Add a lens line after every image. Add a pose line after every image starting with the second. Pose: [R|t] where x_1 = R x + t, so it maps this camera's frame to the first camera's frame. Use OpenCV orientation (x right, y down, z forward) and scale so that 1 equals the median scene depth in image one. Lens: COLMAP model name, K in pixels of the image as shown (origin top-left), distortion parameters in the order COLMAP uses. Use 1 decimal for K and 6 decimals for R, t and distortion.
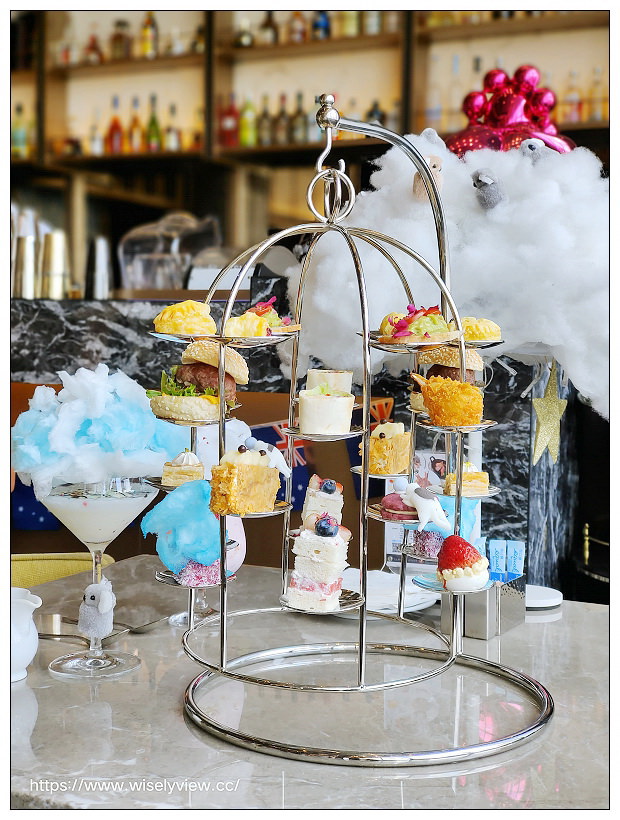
lens RADIAL K [[1207.5, 0, 318.7], [0, 1207.5, 383.1], [0, 0, 1]] dist [0.218811, 0.000000]
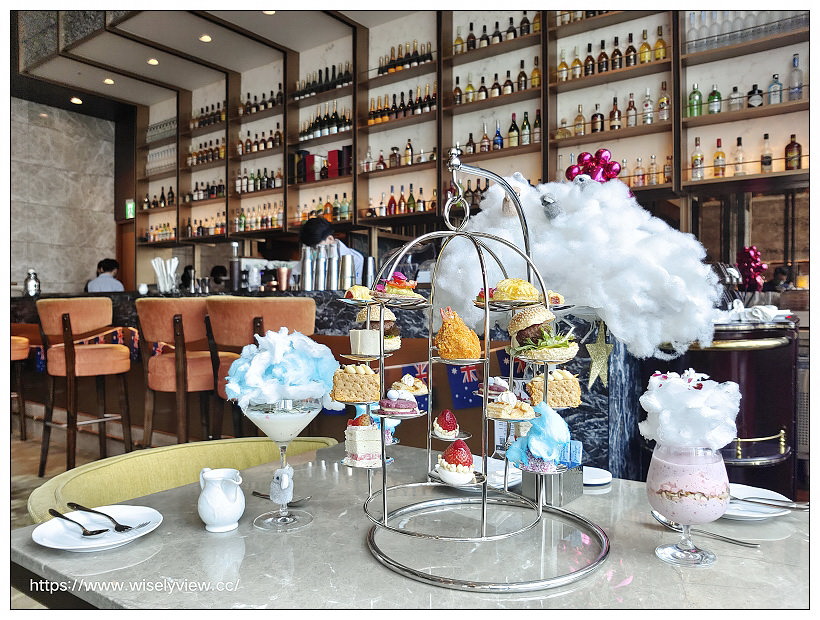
lens RADIAL K [[628.7, 0, 413.2], [0, 628.7, 305.1], [0, 0, 1]] dist [0.013650, -0.003371]
pose [[0.987184, -0.017414, -0.158633, 0.047943], [0.010053, 0.998840, -0.047086, -0.000463], [0.159269, 0.044887, 0.986214, 0.107473]]
